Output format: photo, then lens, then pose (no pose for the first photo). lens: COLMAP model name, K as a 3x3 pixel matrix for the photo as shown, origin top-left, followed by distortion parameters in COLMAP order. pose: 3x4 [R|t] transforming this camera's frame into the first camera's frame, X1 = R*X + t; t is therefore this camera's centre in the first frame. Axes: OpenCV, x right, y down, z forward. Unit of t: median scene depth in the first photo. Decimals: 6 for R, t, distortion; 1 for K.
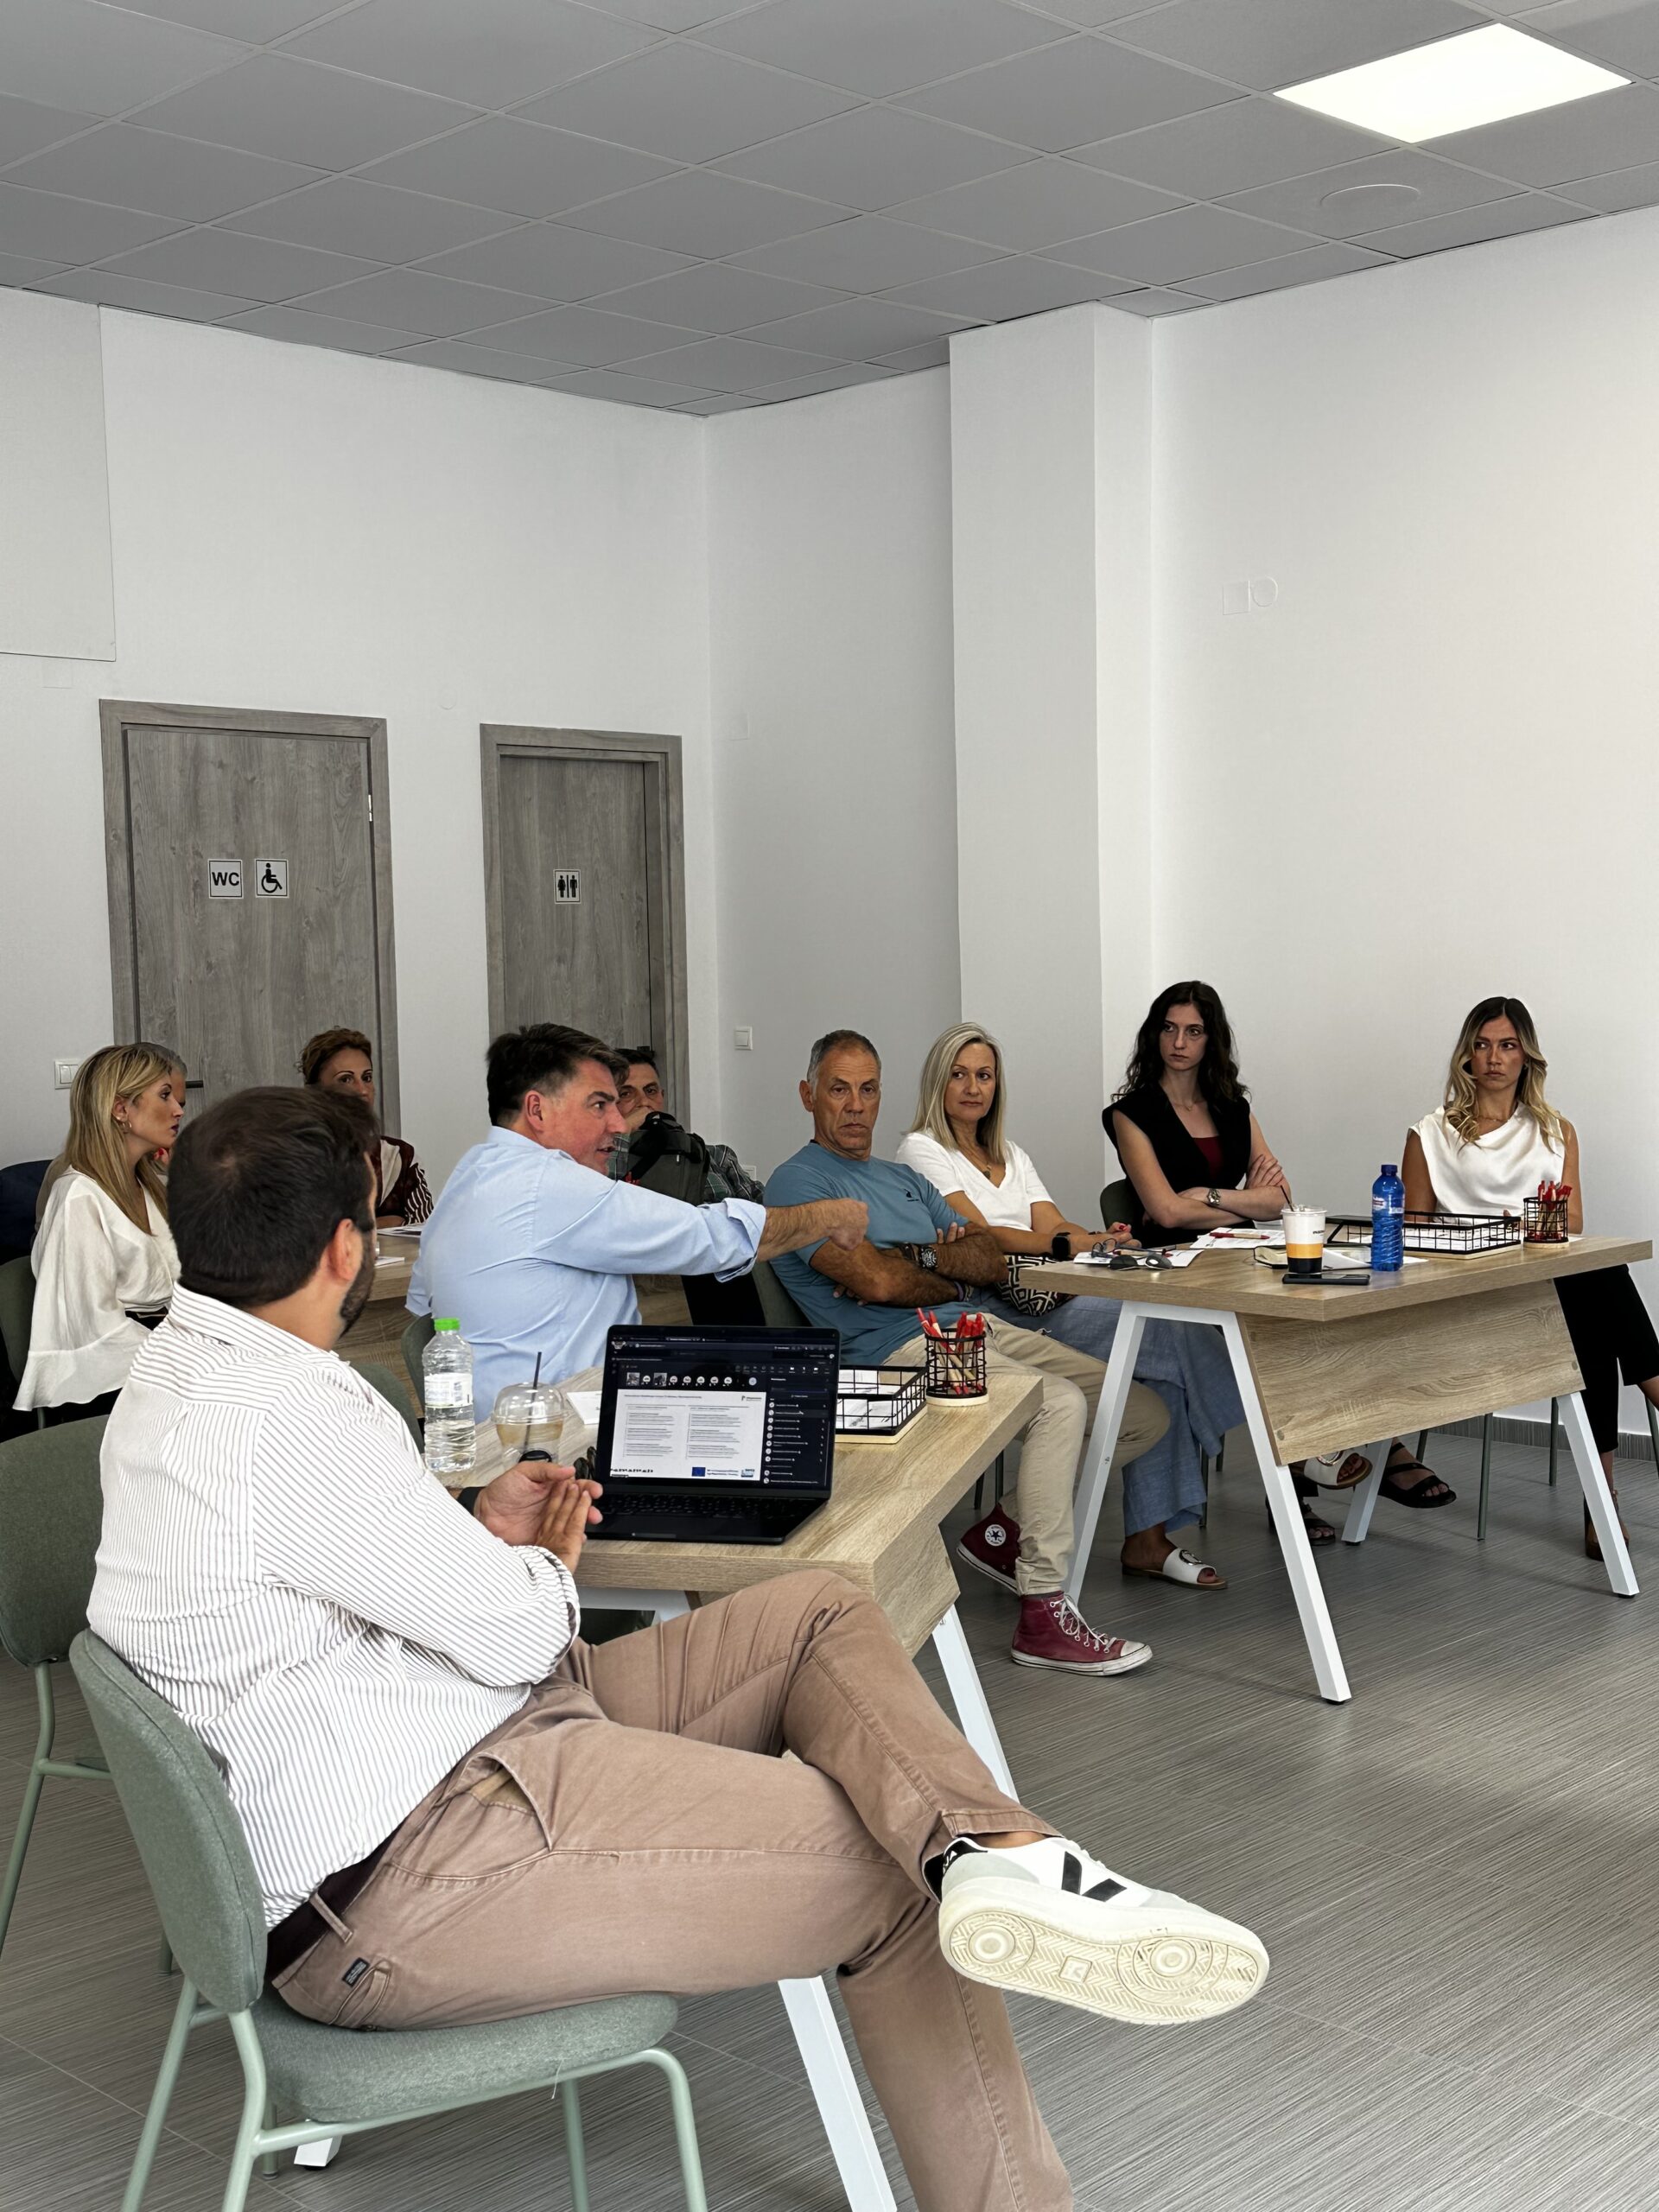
lens RADIAL K [[2578.6, 0, 829.4], [0, 2578.6, 1106.6], [0, 0, 1]] dist [0.106274, 0.000000]
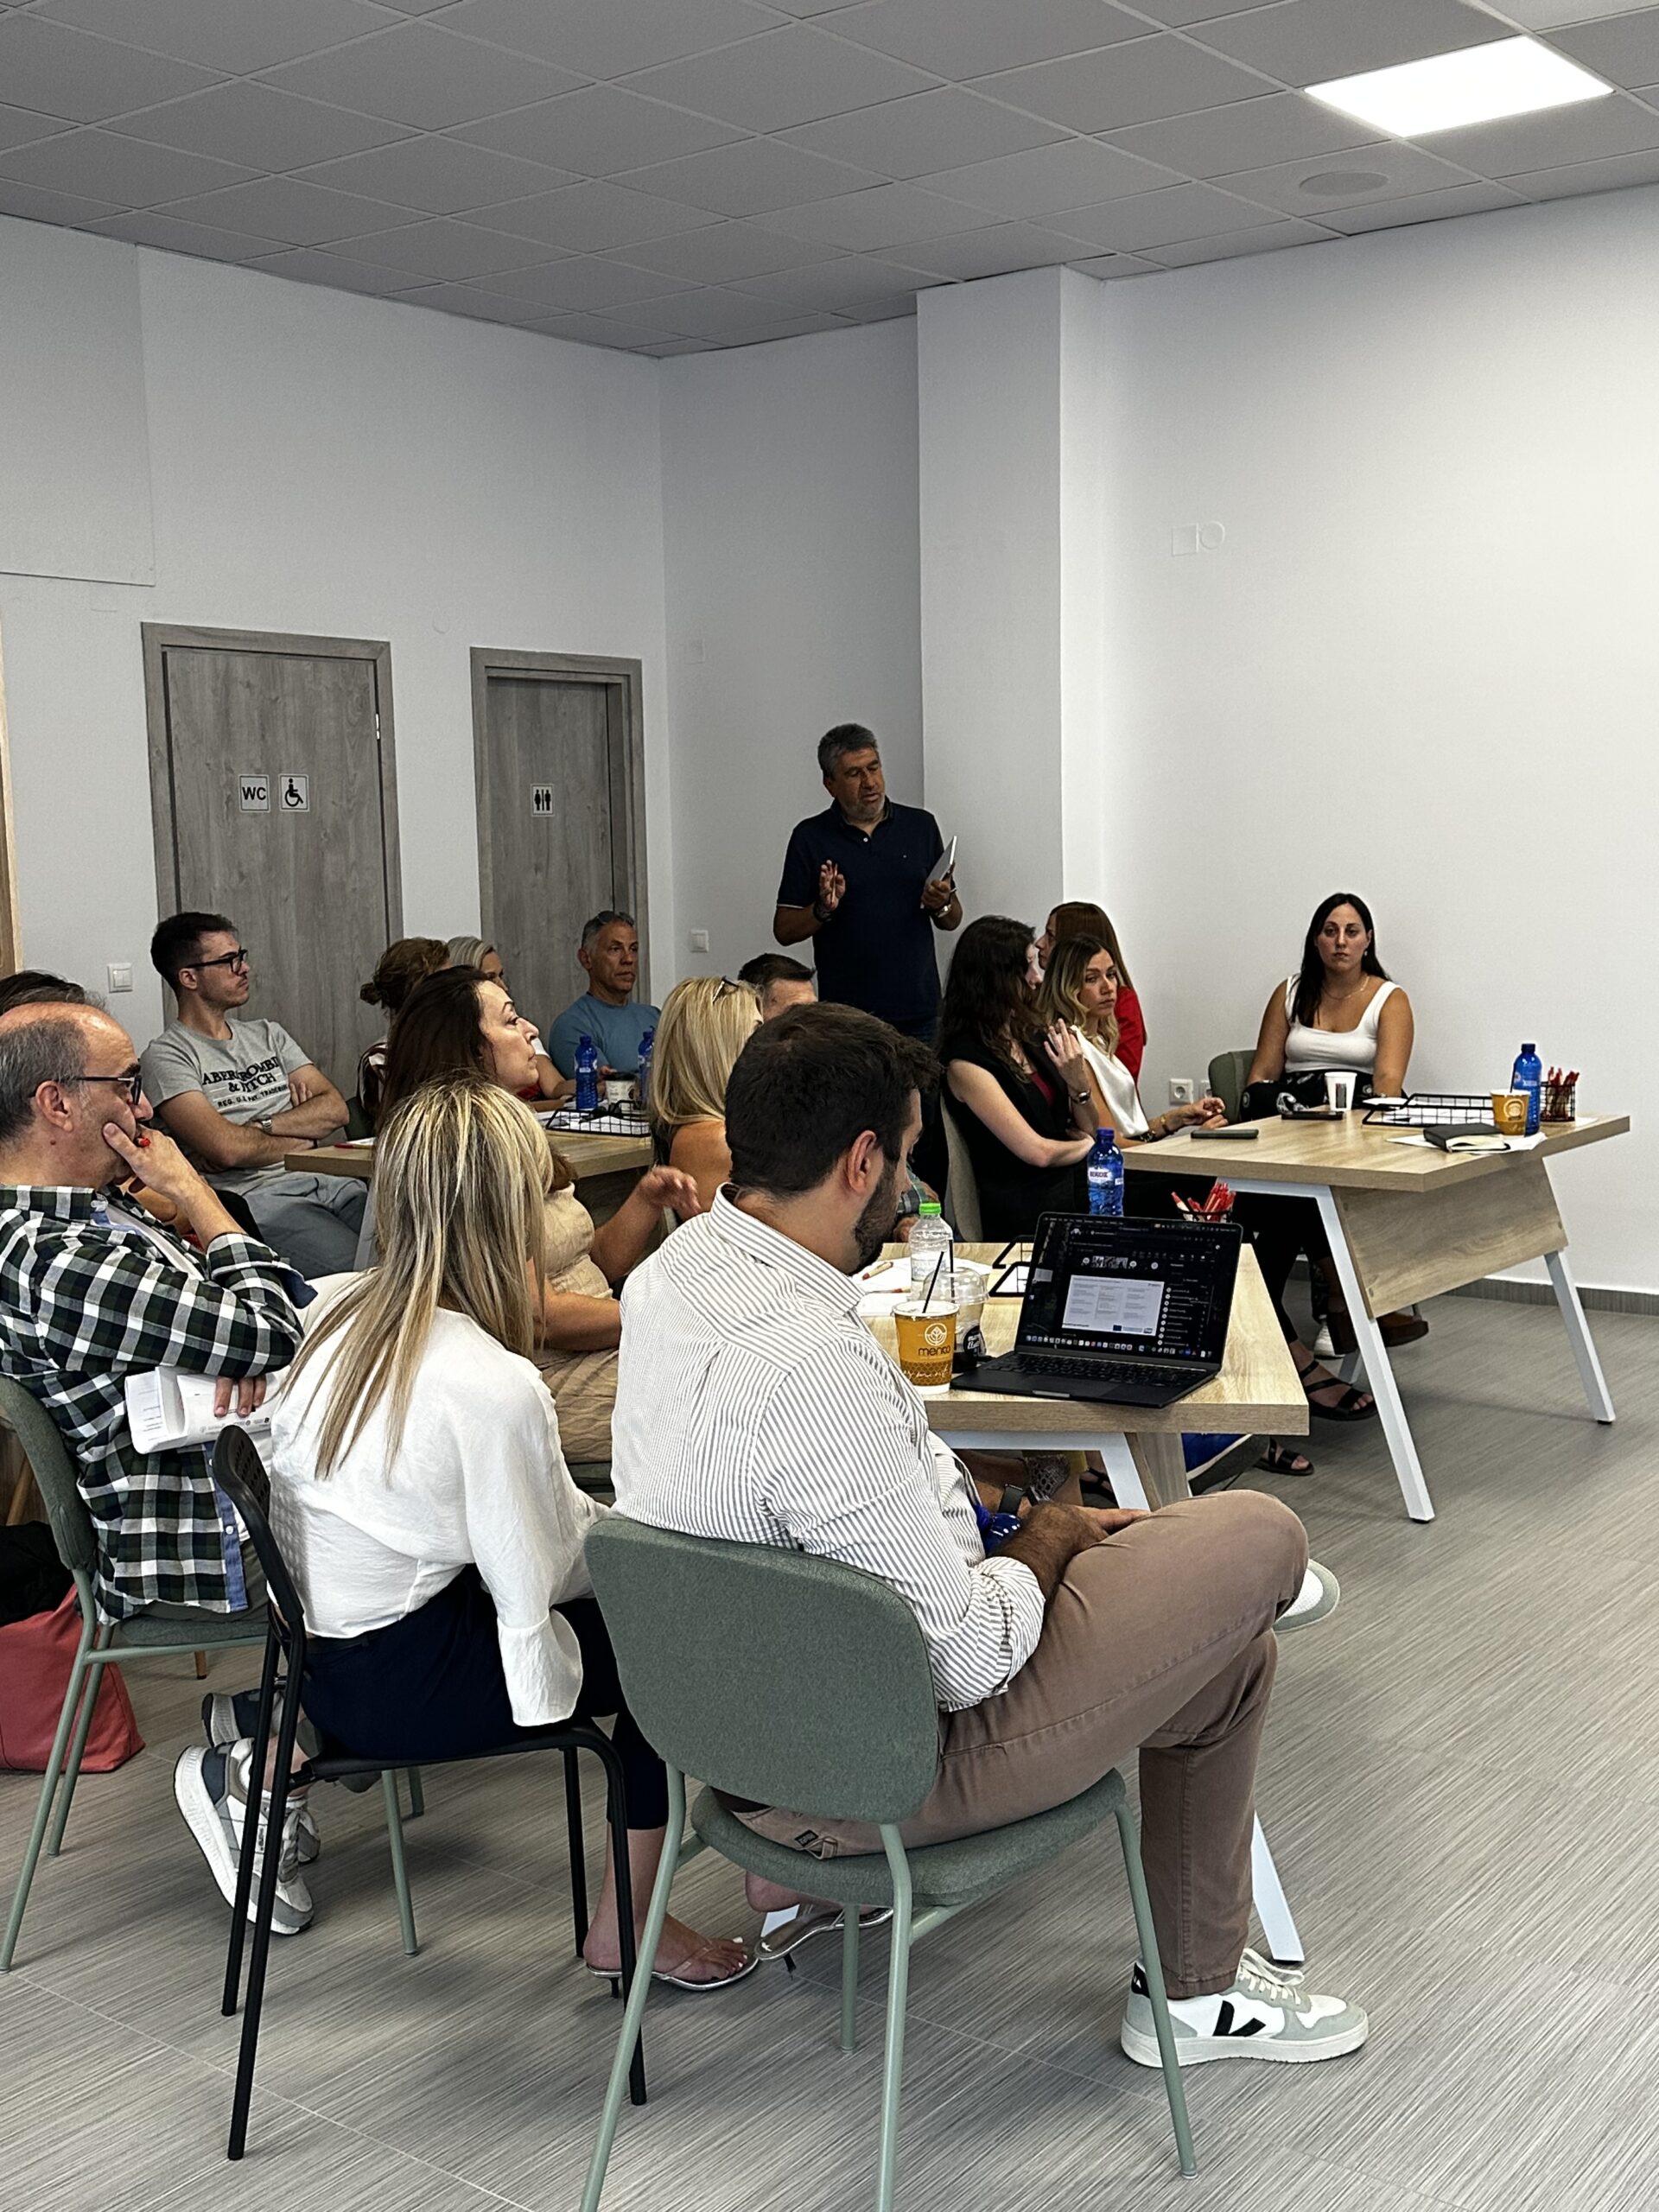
lens RADIAL K [[2405.7, 0, 829.7], [0, 2405.7, 1105.2], [0, 0, 1]] dist [0.097980, 0.000000]
pose [[0.992798, -0.011903, 0.119206, -0.116422], [0.006507, 0.998941, 0.045553, -0.003769], [-0.119622, -0.044449, 0.991824, -0.017555]]
